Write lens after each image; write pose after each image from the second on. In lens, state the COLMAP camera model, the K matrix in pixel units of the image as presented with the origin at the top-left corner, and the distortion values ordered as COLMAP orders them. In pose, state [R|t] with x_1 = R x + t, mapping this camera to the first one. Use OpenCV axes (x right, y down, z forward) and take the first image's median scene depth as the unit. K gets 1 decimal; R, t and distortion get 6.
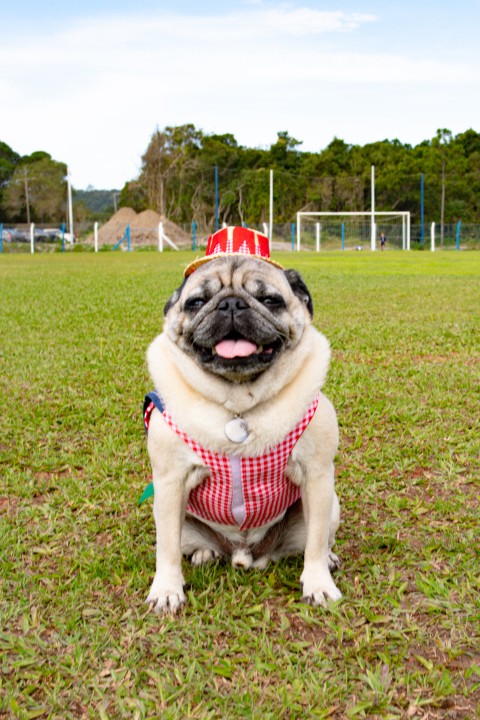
lens RADIAL K [[787.7, 0, 232.3], [0, 787.7, 345.6], [0, 0, 1]] dist [-0.078993, 0.057998]
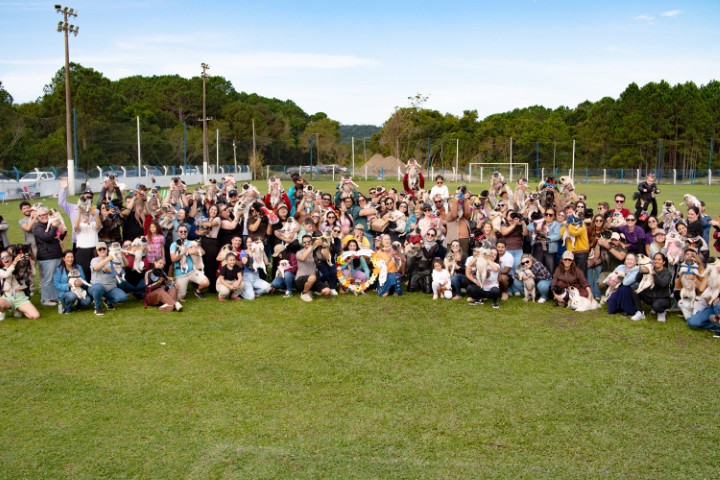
lens RADIAL K [[766.4, 0, 364.0], [0, 766.4, 241.3], [0, 0, 1]] dist [-0.124985, 0.197606]
pose [[0.995201, 0.022370, -0.095265, 0.005202], [-0.023192, 0.999703, -0.007530, 0.038909], [0.095068, 0.009703, 0.995424, -0.746797]]
